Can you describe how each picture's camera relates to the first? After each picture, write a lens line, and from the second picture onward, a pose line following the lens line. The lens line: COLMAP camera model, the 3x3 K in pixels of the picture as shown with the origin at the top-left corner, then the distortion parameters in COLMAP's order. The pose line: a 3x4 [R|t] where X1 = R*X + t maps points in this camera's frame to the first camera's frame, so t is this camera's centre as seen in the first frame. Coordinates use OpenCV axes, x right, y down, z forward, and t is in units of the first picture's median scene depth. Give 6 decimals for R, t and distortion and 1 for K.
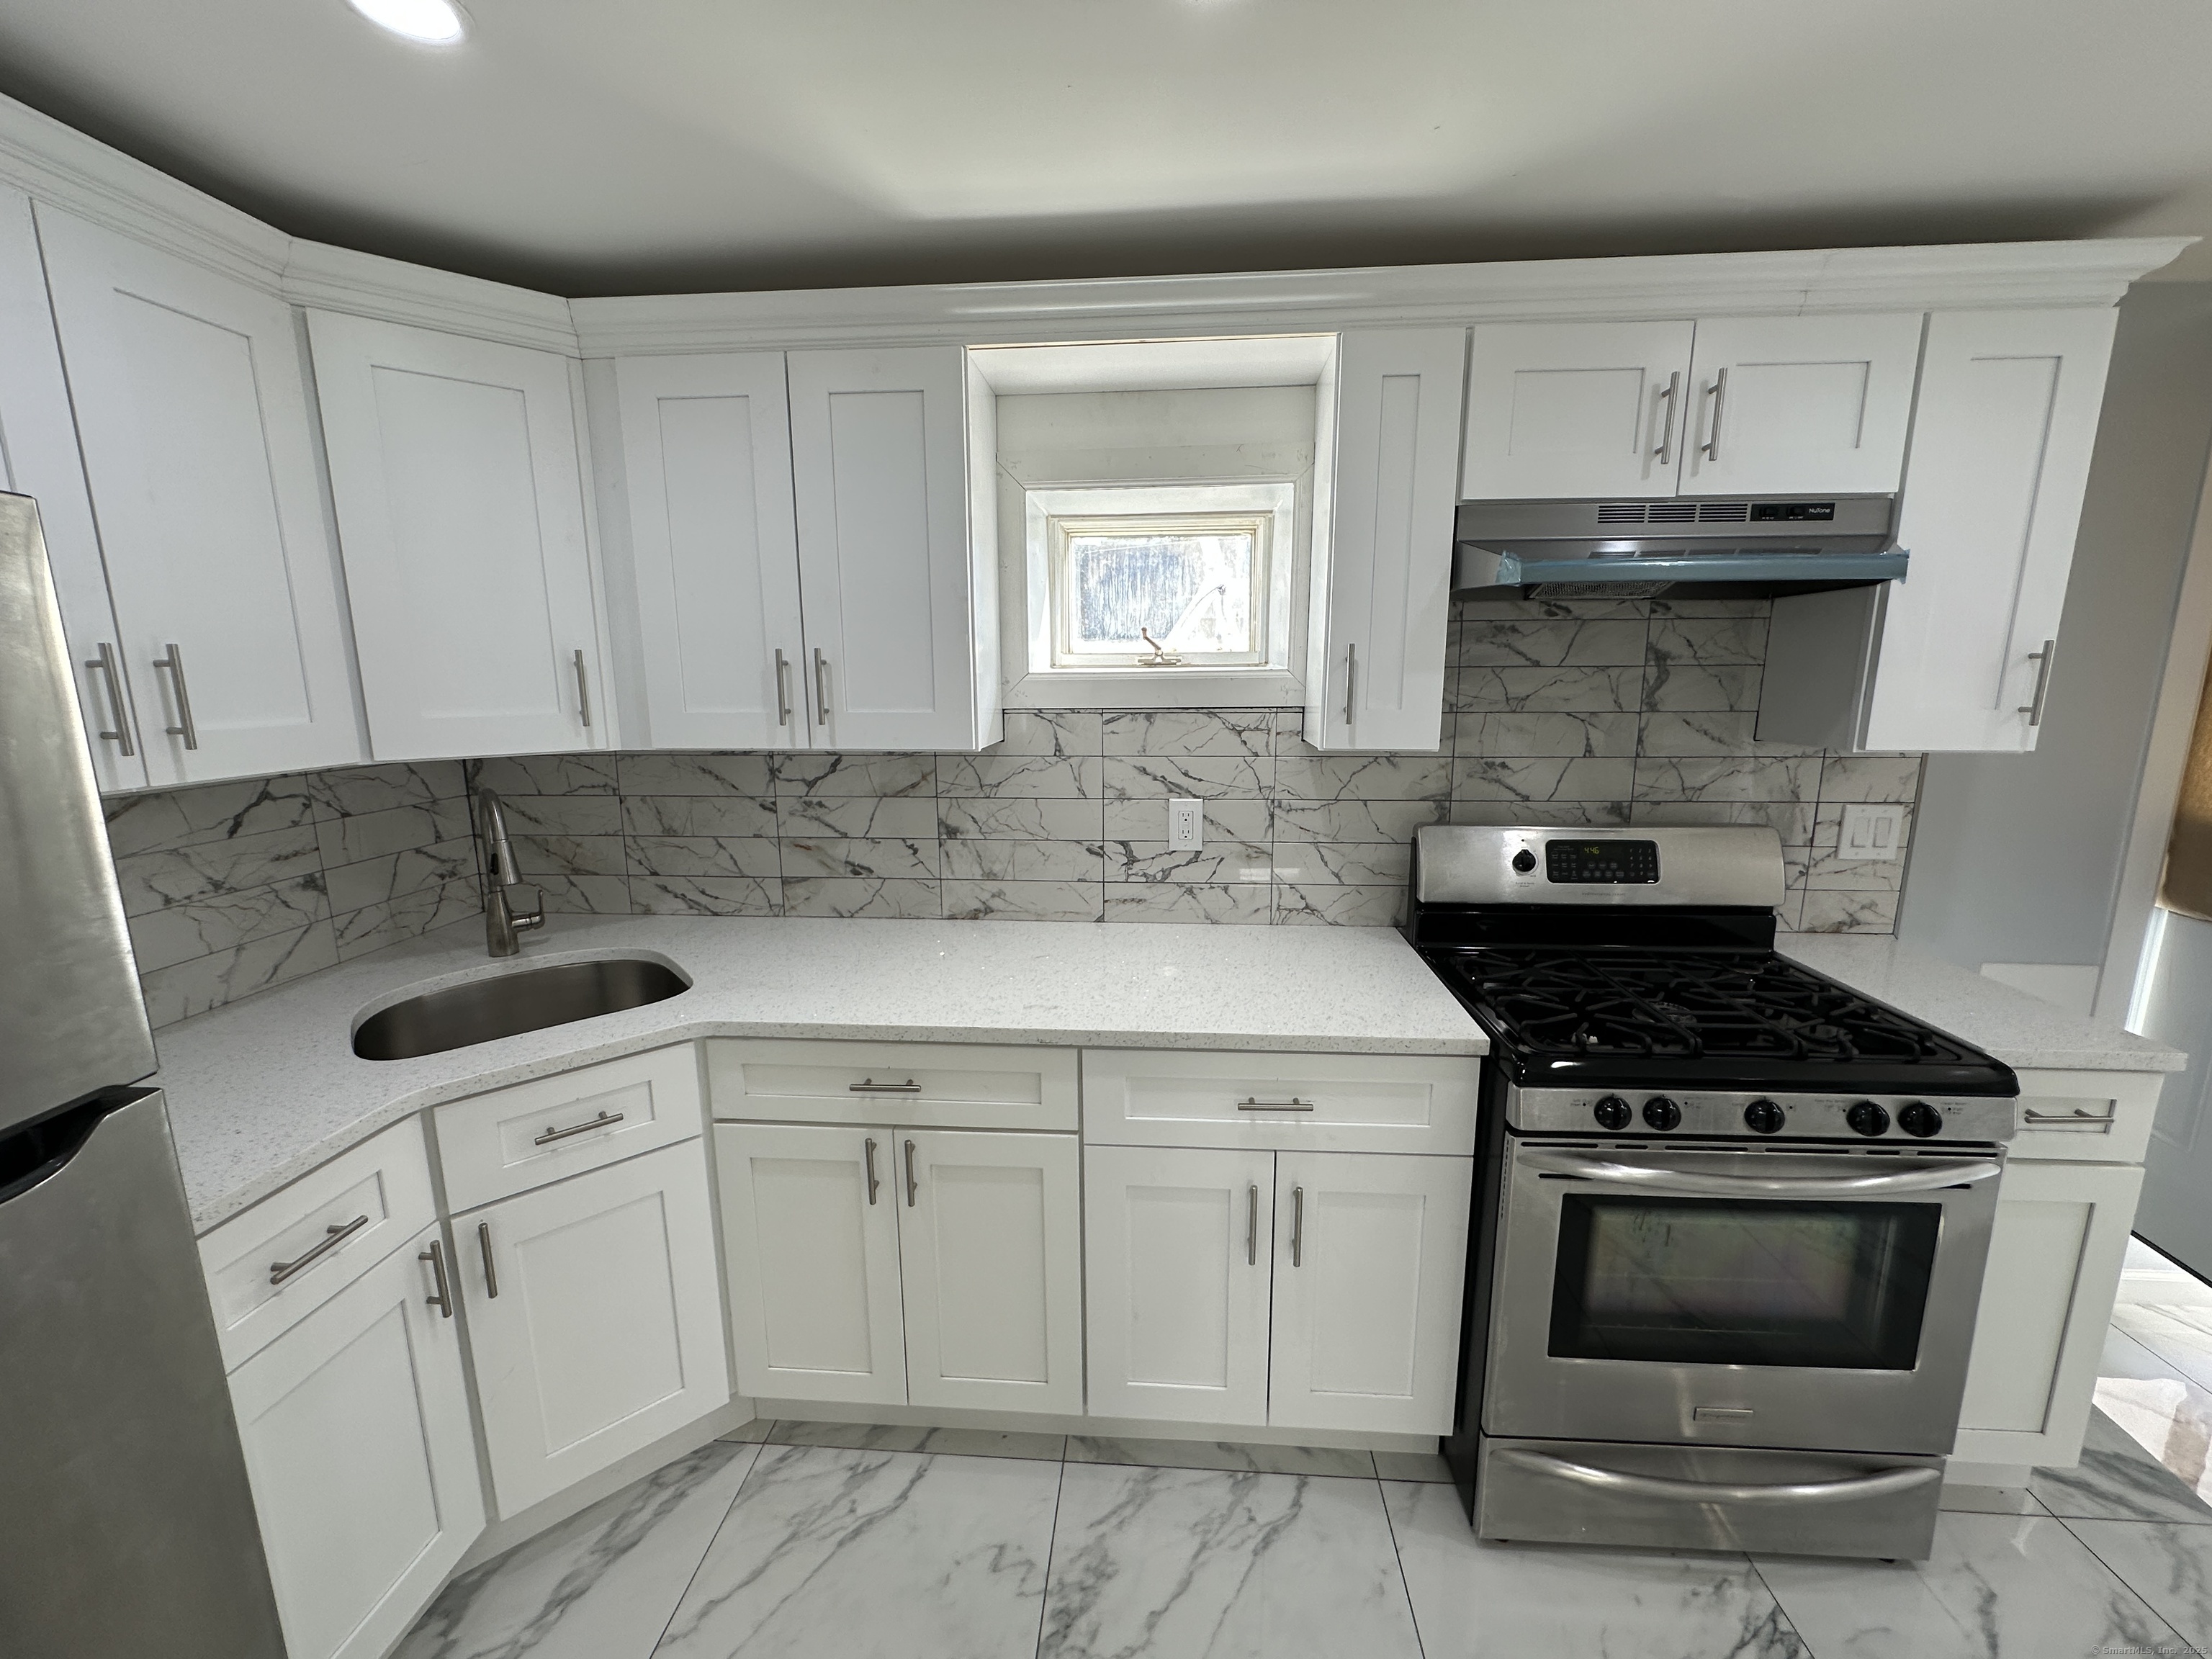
lens RADIAL K [[885.1, 0, 1107.4], [0, 885.1, 831.7], [0, 0, 1]] dist [-0.003012, 0.000417]
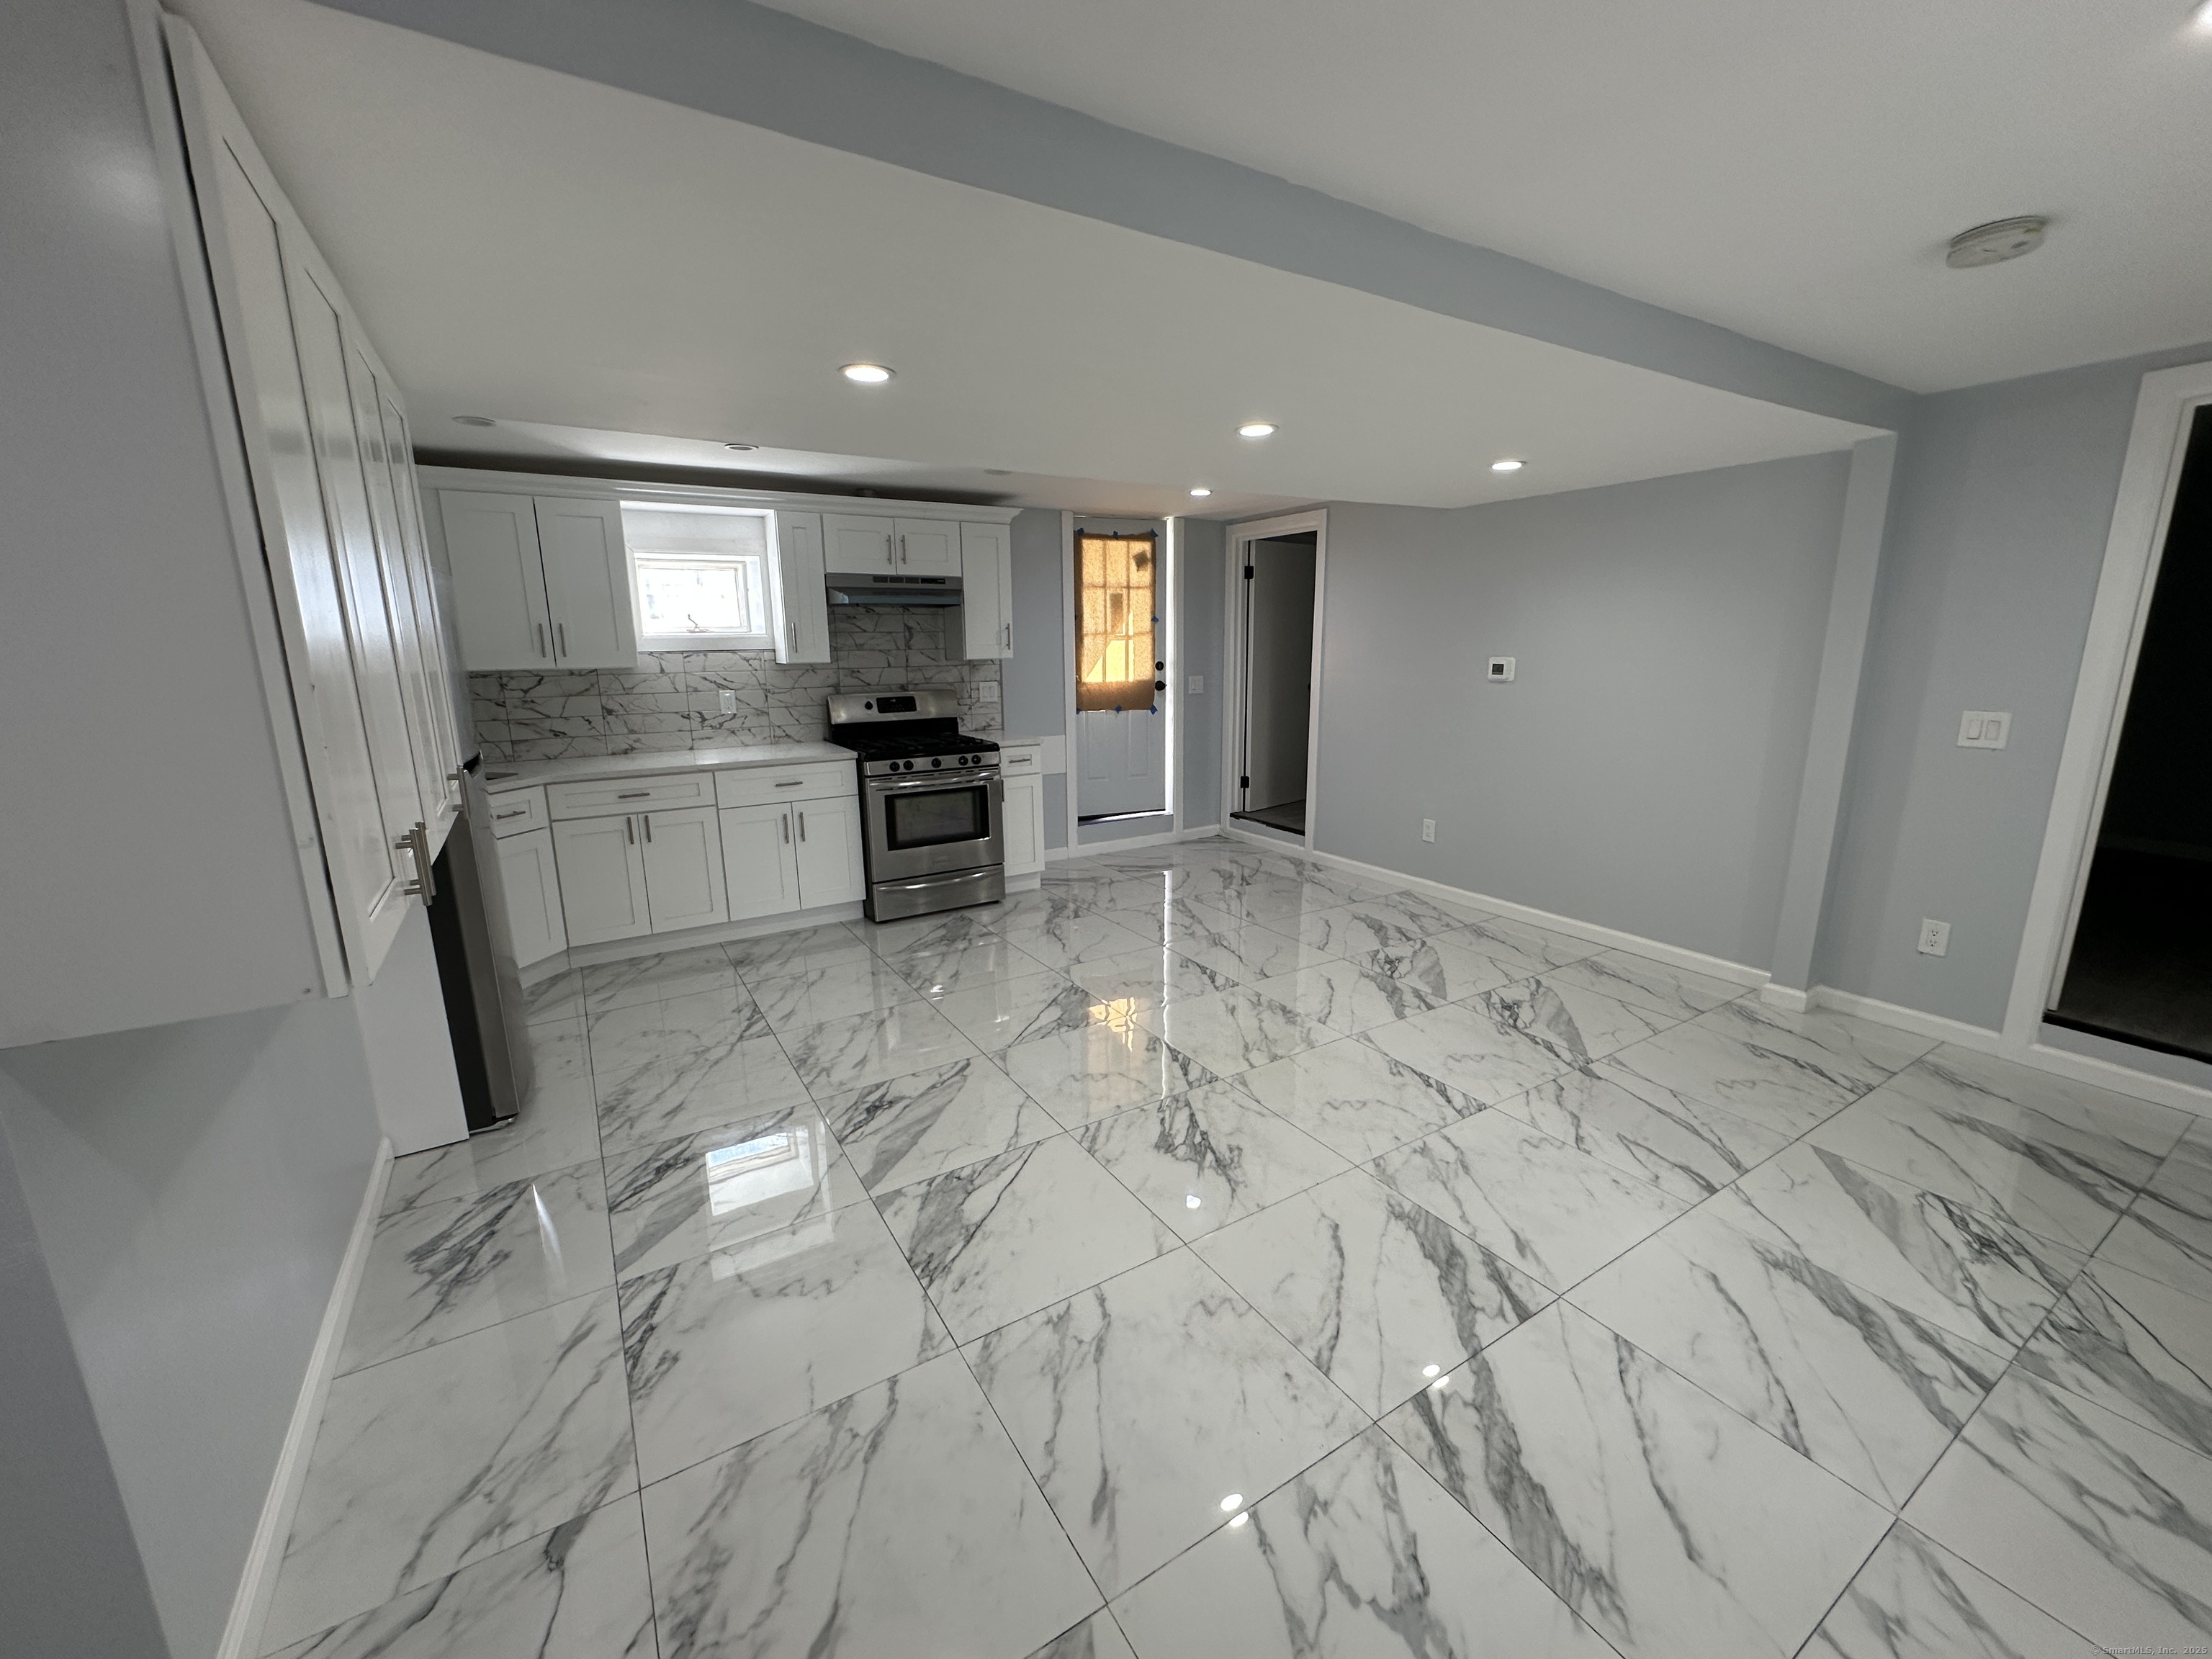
lens RADIAL K [[885.1, 0, 1108.1], [0, 885.1, 829.9], [0, 0, 1]] dist [-0.003012, 0.000417]
pose [[0.808944, -0.127334, 0.573930, -0.547213], [0.114354, 0.991696, 0.058841, 0.346462], [-0.576656, 0.018032, 0.816788, -1.660519]]
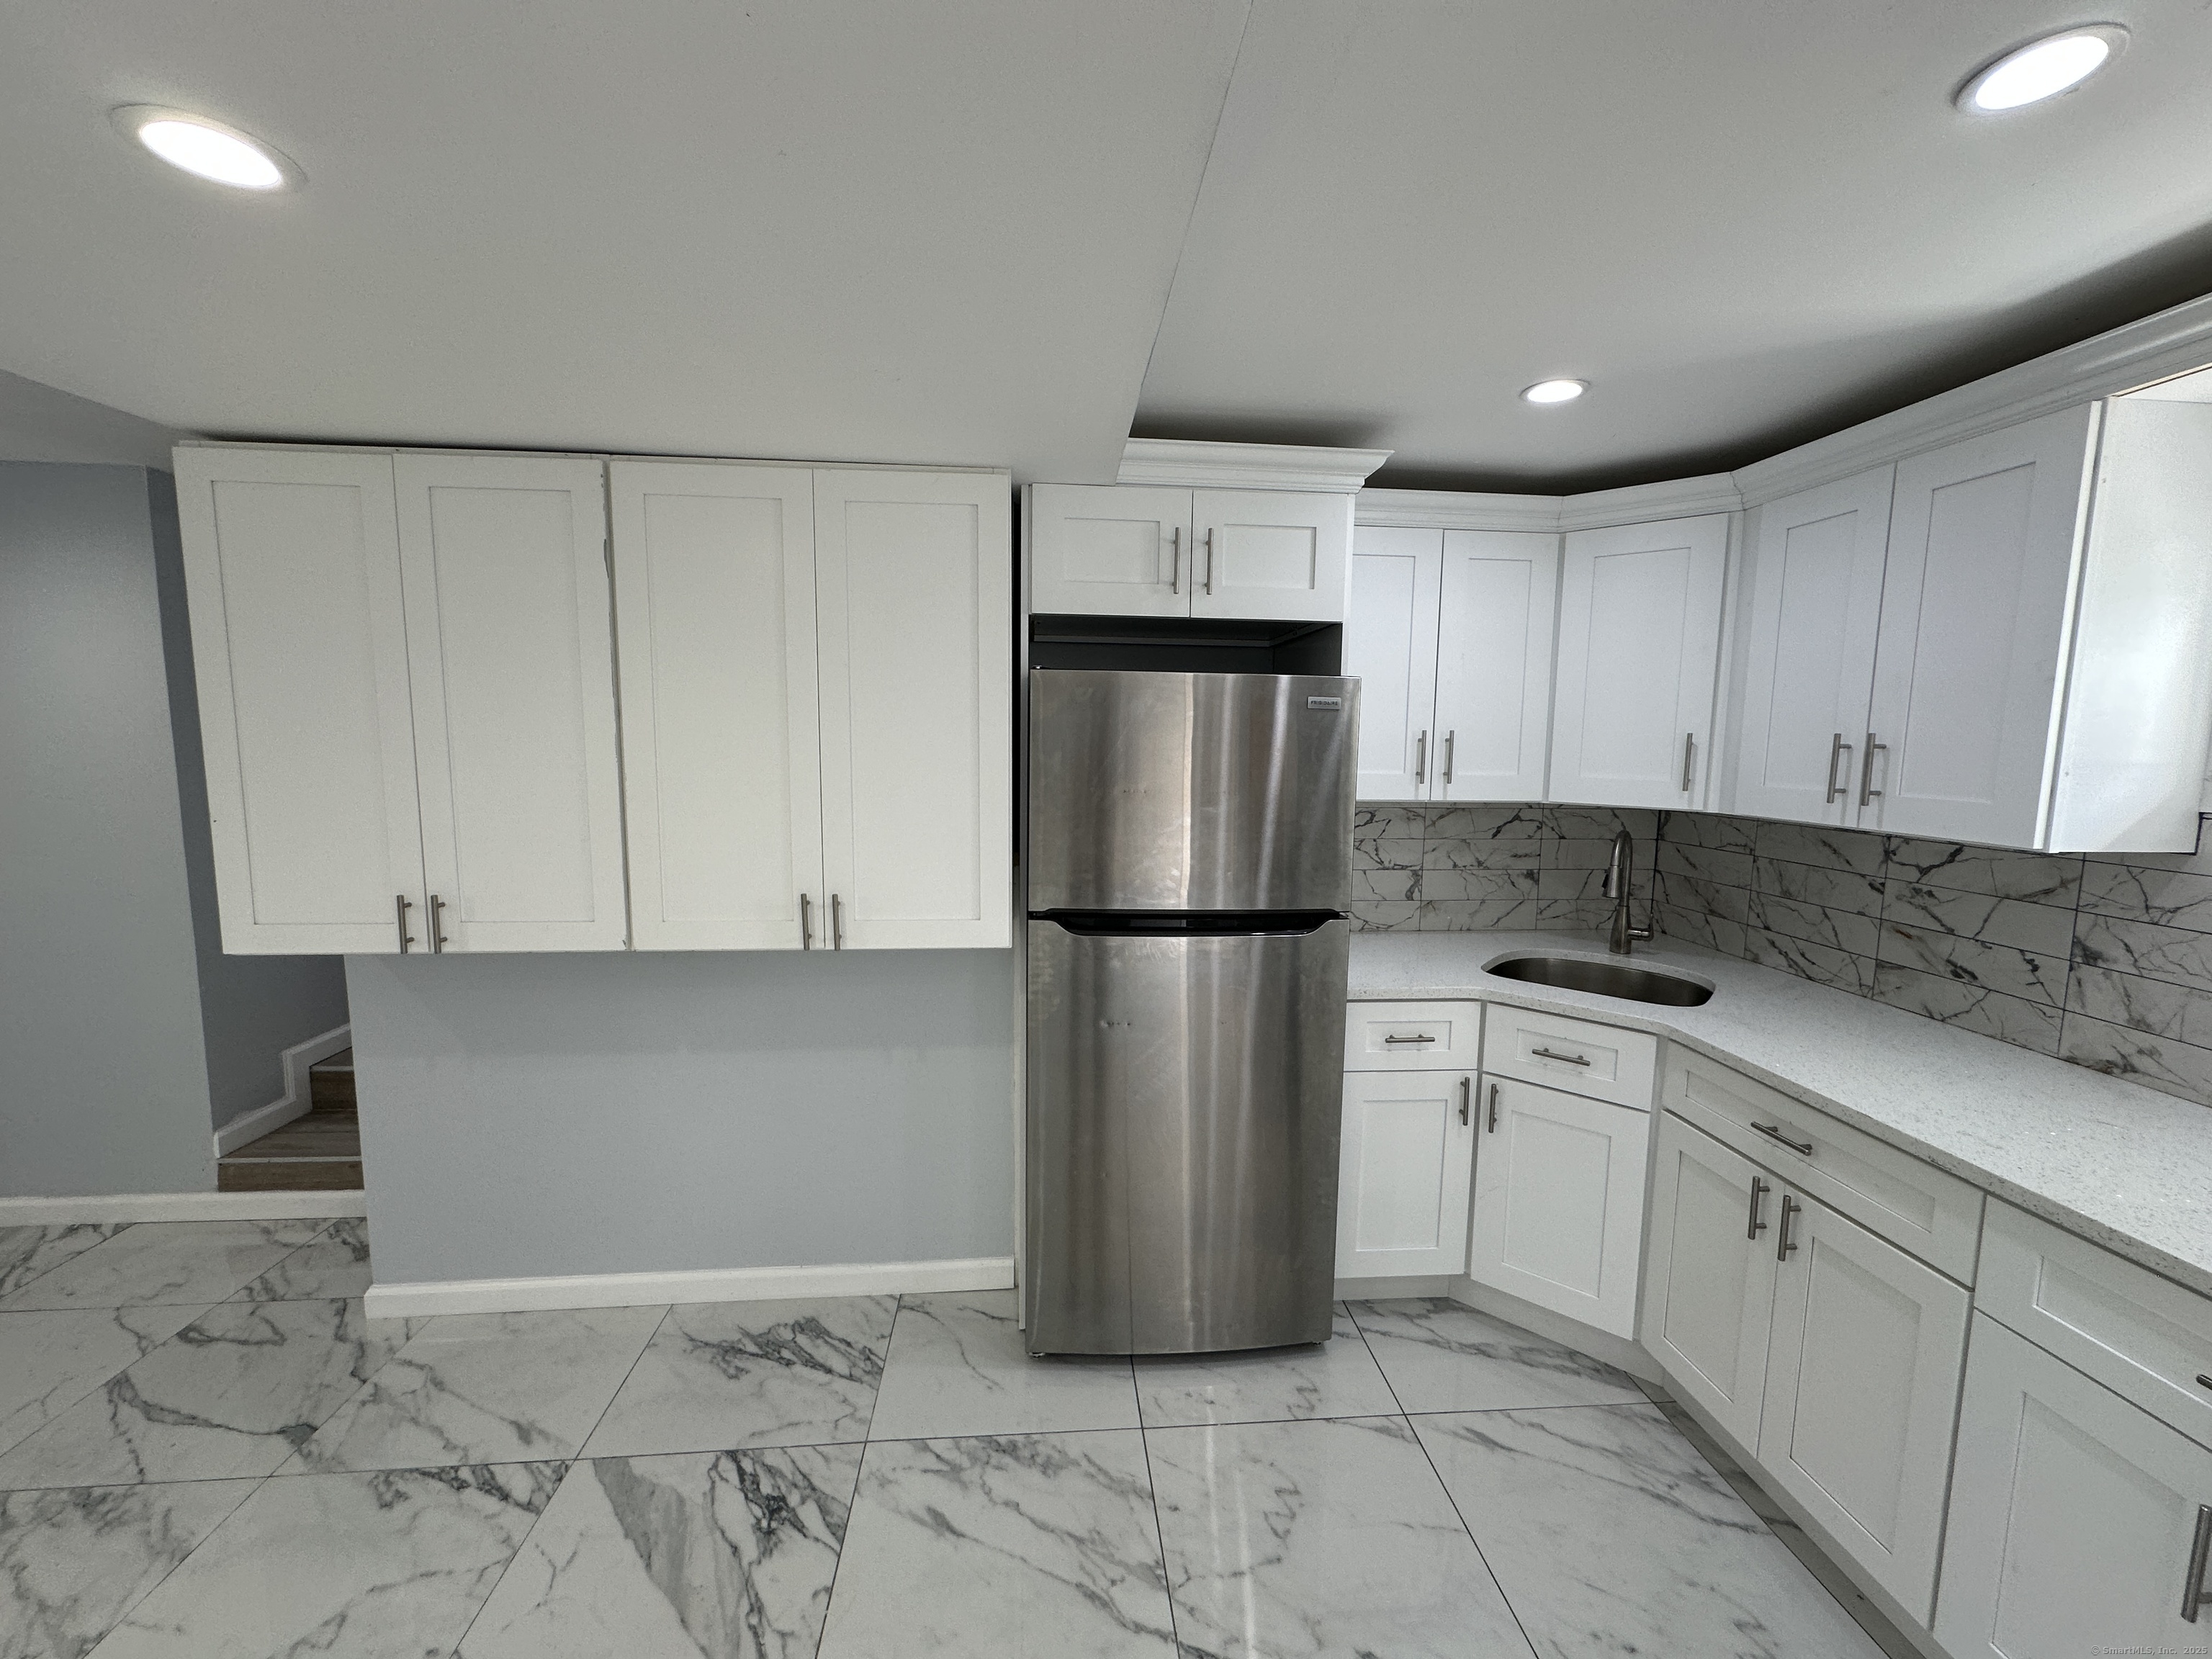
lens RADIAL K [[885.1, 0, 1106.5], [0, 885.1, 832.8], [0, 0, 1]] dist [-0.003012, 0.000417]
pose [[0.153788, 0.116296, -0.981236, 0.554008], [-0.195270, 0.977042, 0.085195, -0.003506], [0.968617, 0.178504, 0.172967, -0.038550]]
